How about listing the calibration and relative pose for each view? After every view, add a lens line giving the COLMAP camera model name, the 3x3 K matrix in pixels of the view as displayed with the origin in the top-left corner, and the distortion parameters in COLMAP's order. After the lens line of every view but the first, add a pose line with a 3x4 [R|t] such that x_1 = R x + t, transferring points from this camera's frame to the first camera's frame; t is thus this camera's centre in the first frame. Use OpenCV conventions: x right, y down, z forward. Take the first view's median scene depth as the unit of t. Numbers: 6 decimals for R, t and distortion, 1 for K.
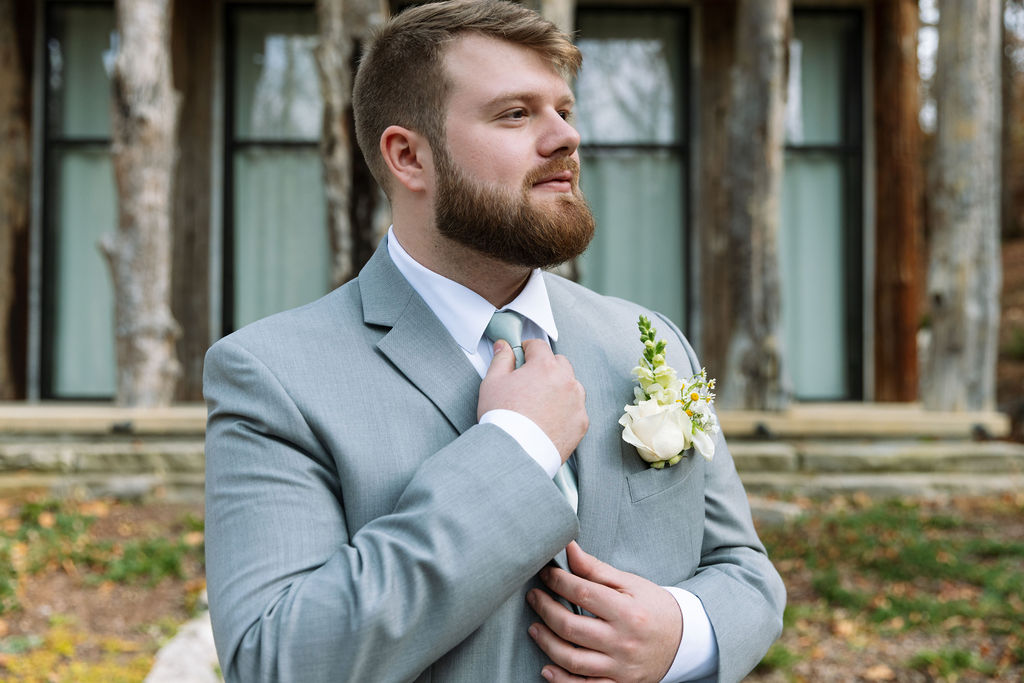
lens RADIAL K [[1201.3, 0, 510.5], [0, 1201.3, 344.8], [0, 0, 1]] dist [0.110704, 0.000000]
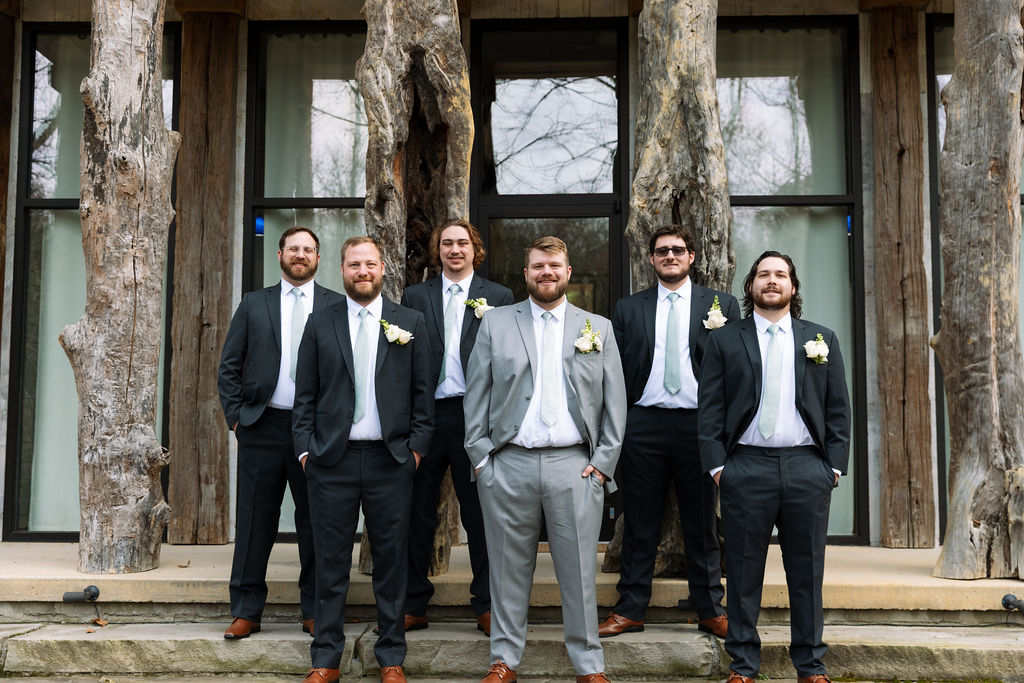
lens RADIAL K [[1156.6, 0, 512.3], [0, 1156.6, 340.0], [0, 0, 1]] dist [0.010593, 0.000000]
pose [[0.999022, -0.006037, -0.043797, -0.039208], [0.003167, 0.997861, -0.065298, -0.033143], [0.044097, 0.065095, 0.996904, 0.309250]]
